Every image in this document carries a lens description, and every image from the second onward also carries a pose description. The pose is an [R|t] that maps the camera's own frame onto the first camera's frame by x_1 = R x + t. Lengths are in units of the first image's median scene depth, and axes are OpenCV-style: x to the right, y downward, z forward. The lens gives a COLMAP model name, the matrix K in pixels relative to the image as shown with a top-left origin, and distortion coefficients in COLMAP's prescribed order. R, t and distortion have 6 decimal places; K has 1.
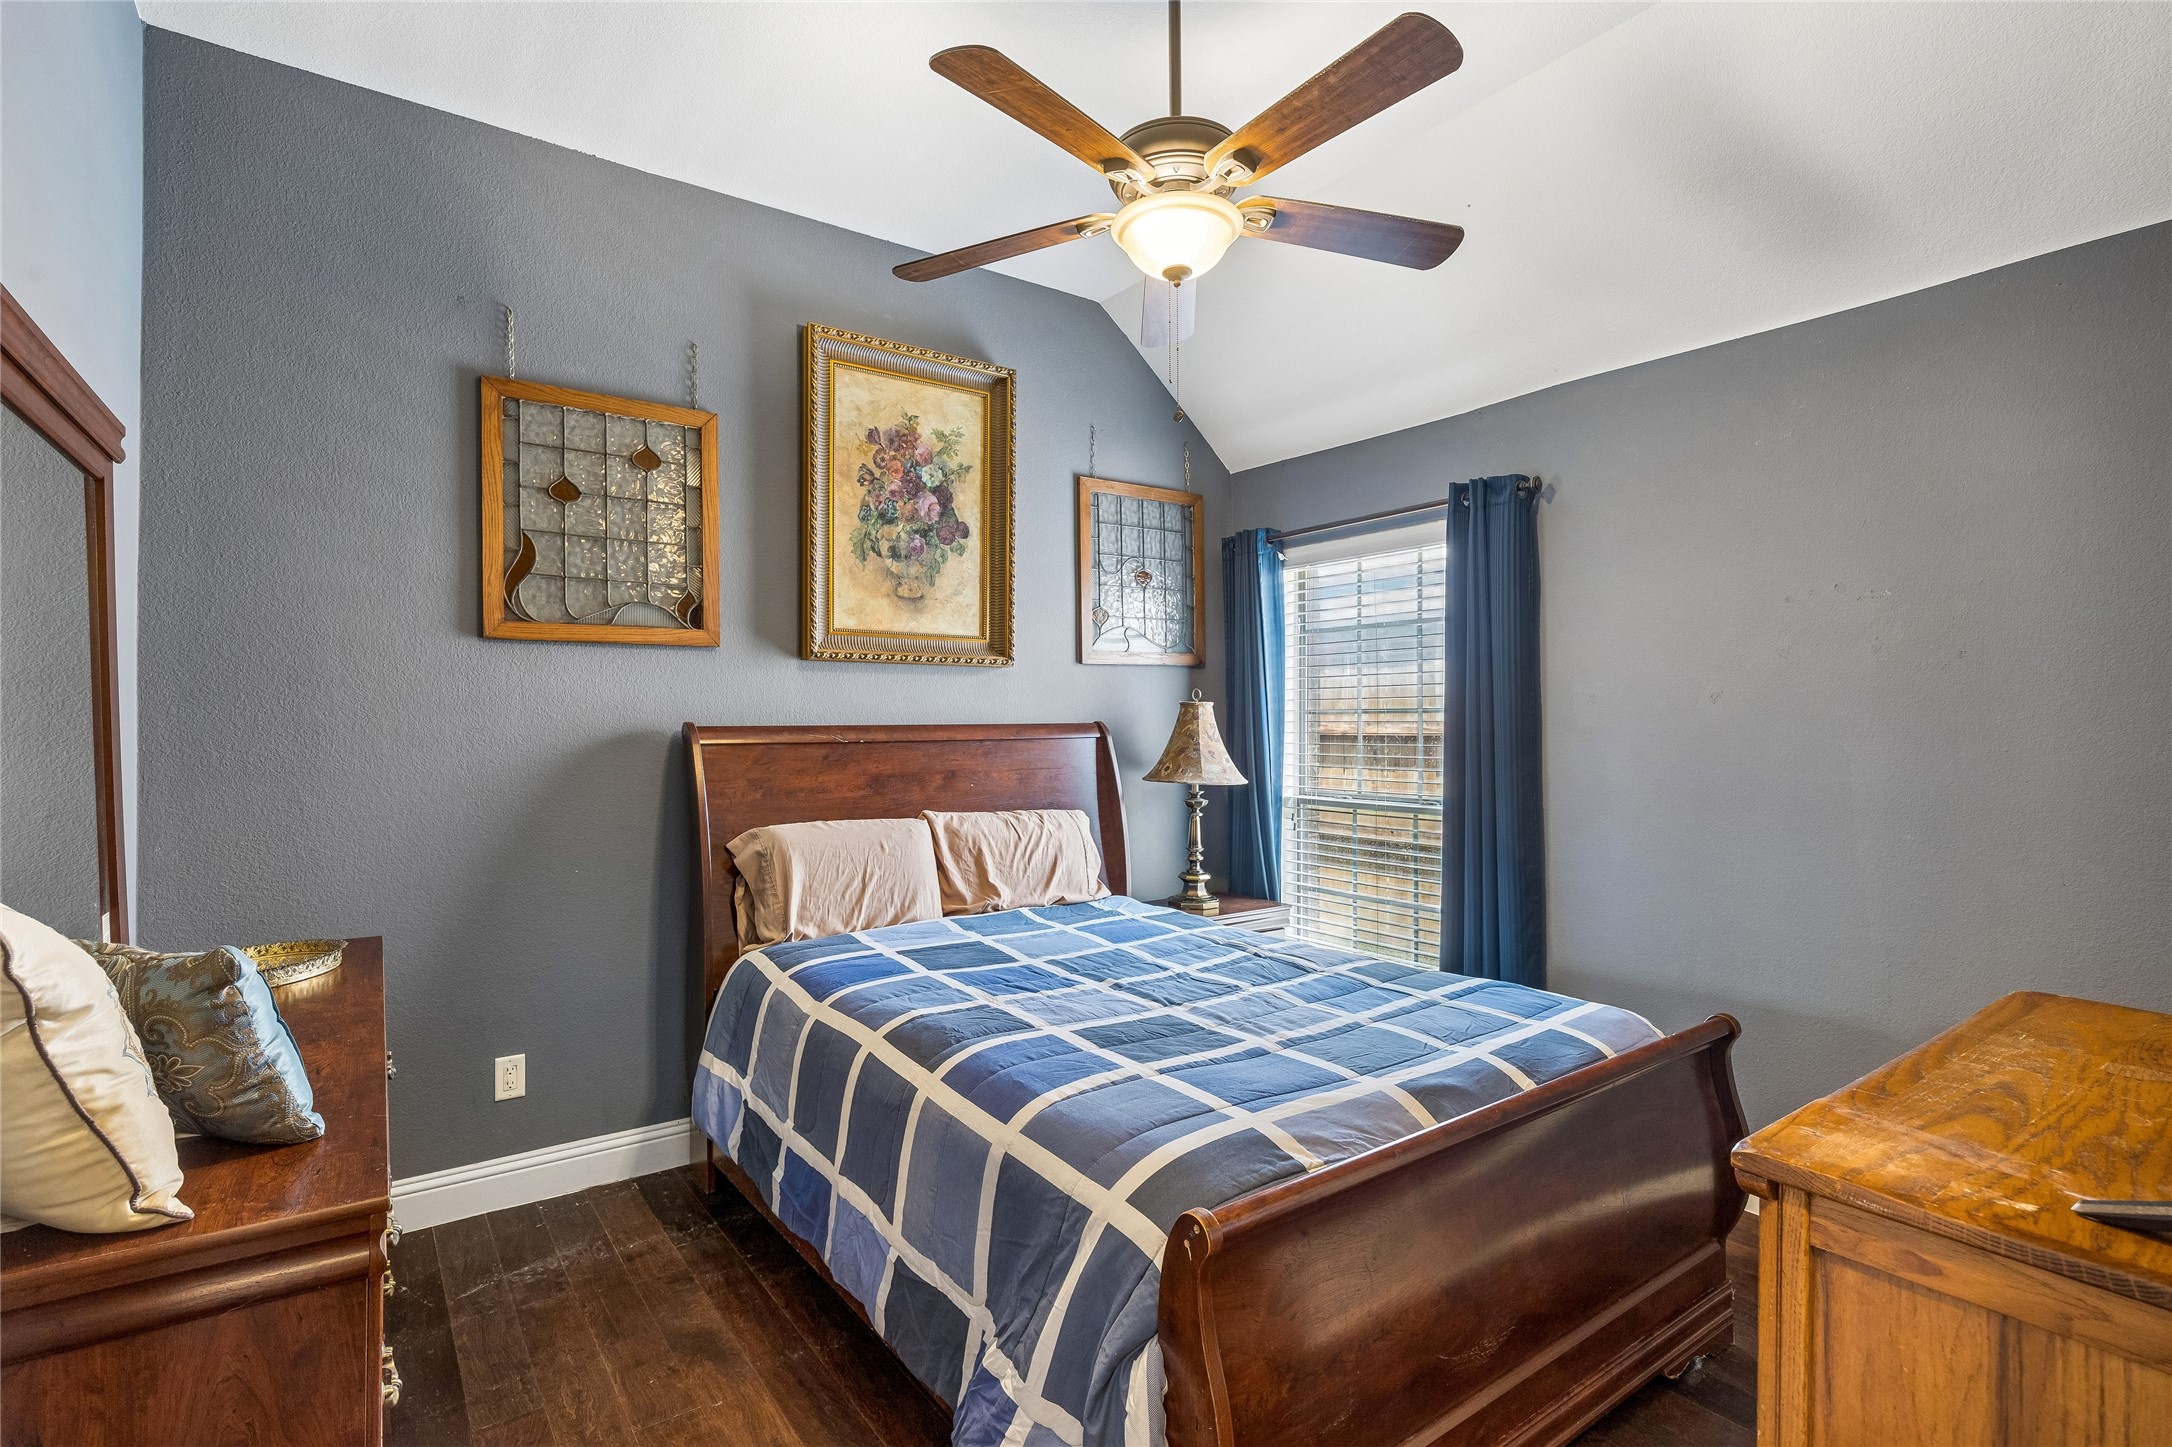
lens RADIAL K [[1033.1, 0, 1072.6], [0, 1033.1, 724.3], [0, 0, 1]] dist [0.000594, 0.001668]
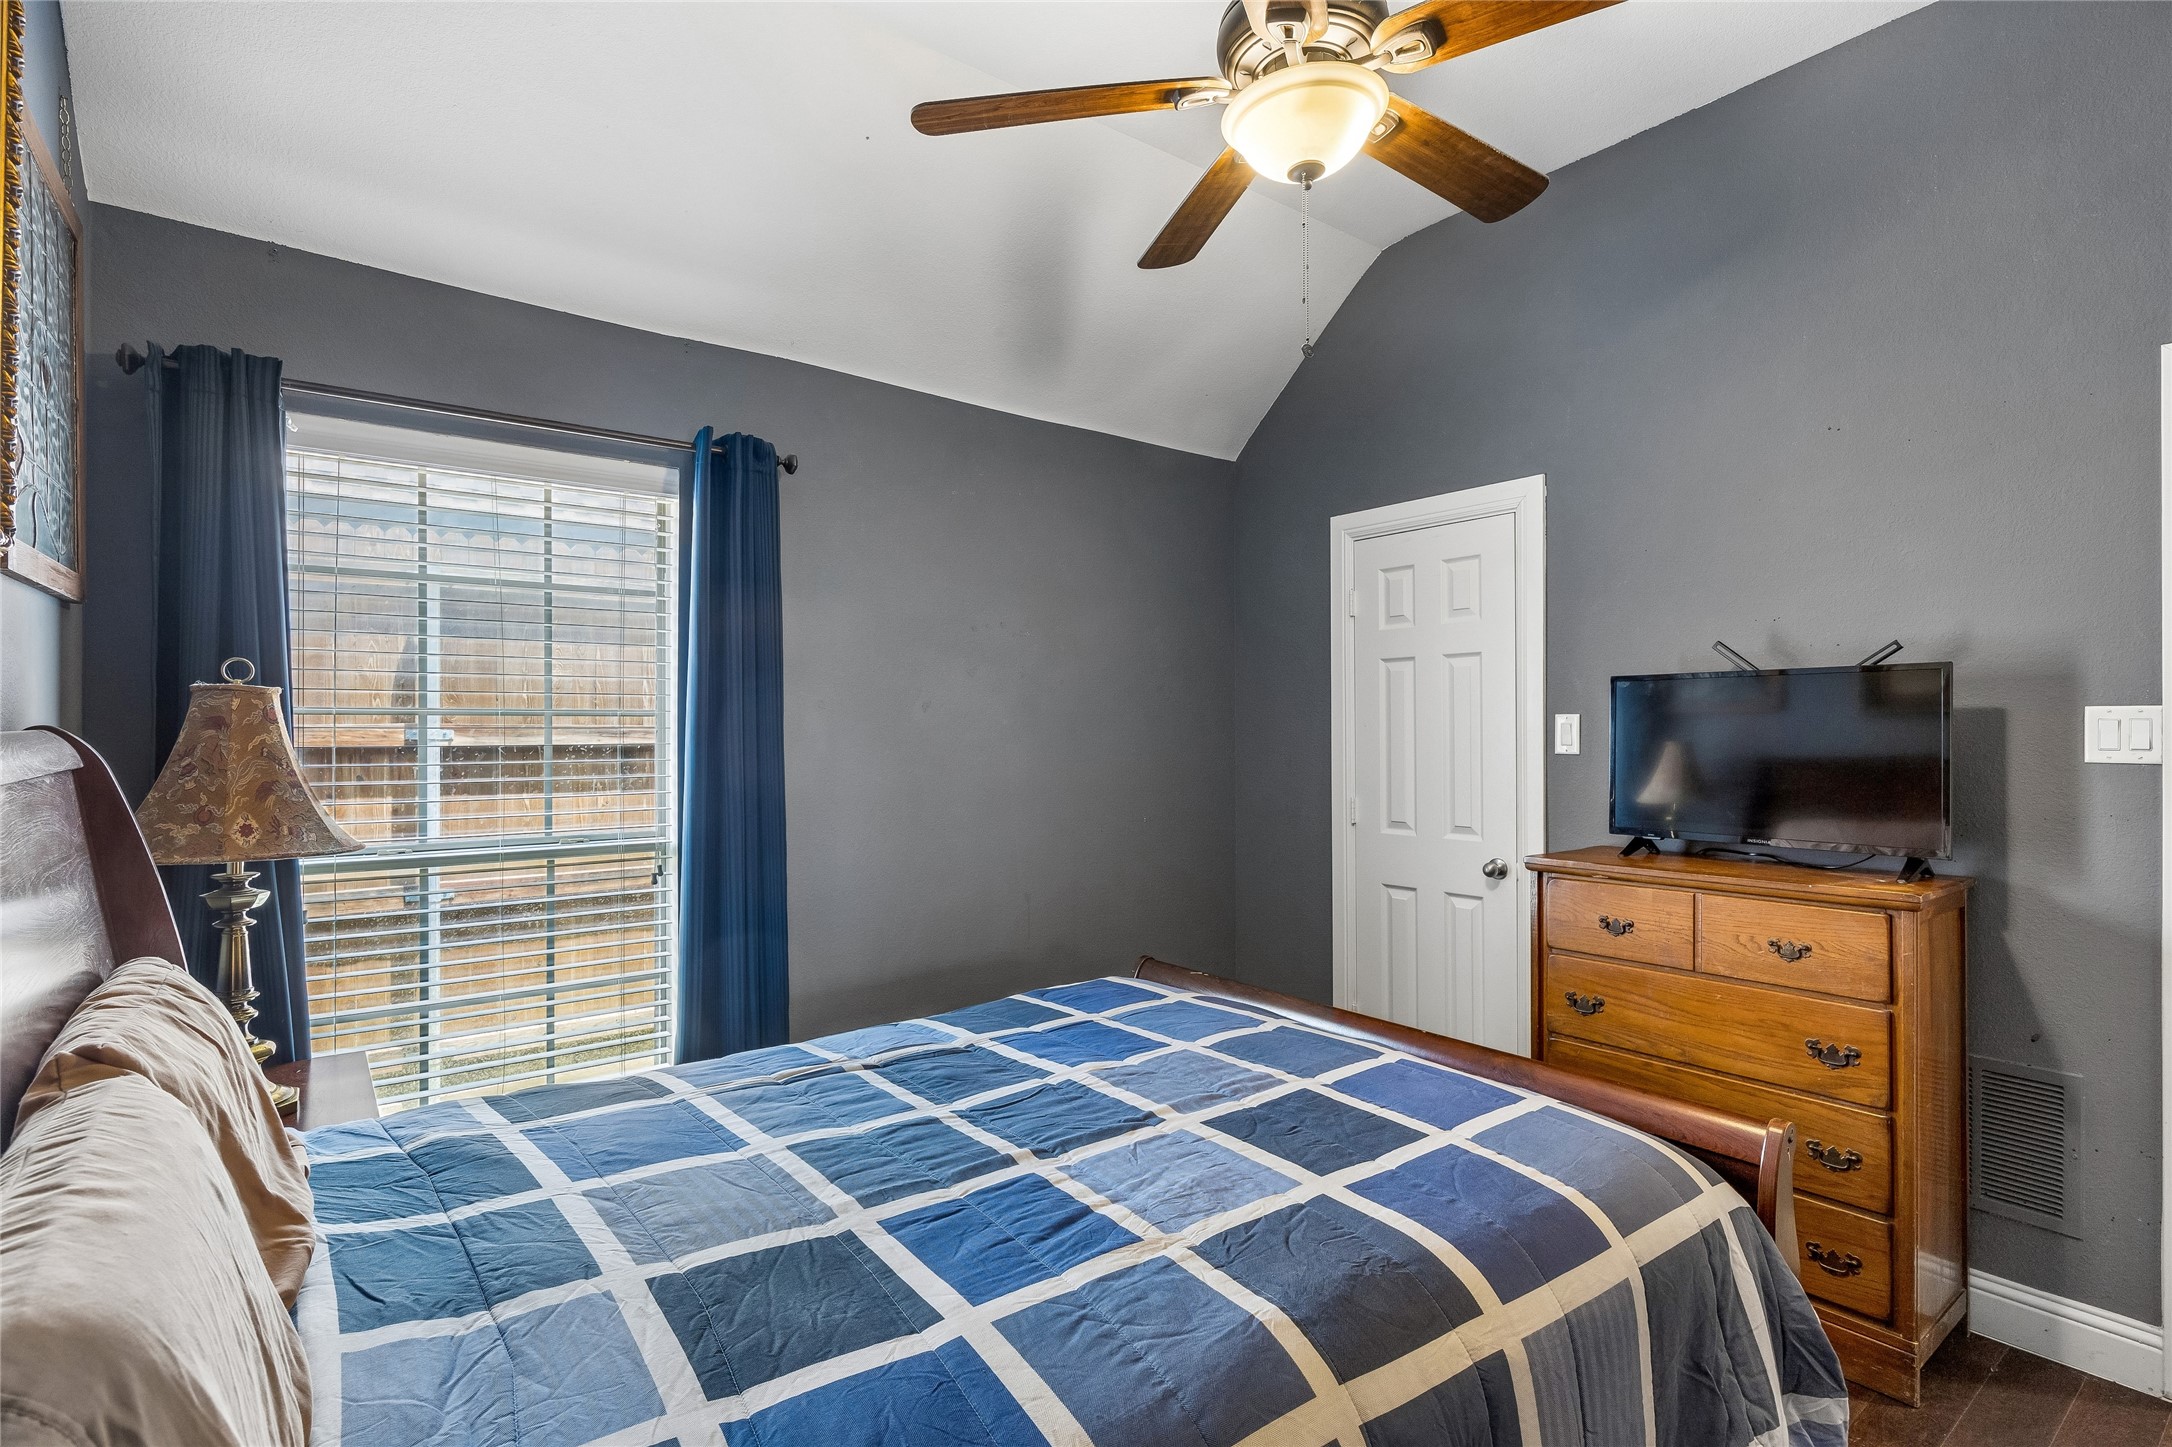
lens RADIAL K [[1033.1, 0, 1072.6], [0, 1033.1, 724.3], [0, 0, 1]] dist [0.000594, 0.001668]
pose [[-0.030588, 0.005839, 0.999515, -0.587998], [0.002915, 0.999979, -0.005753, 0.000148], [-0.999528, 0.002737, -0.030605, 1.016343]]
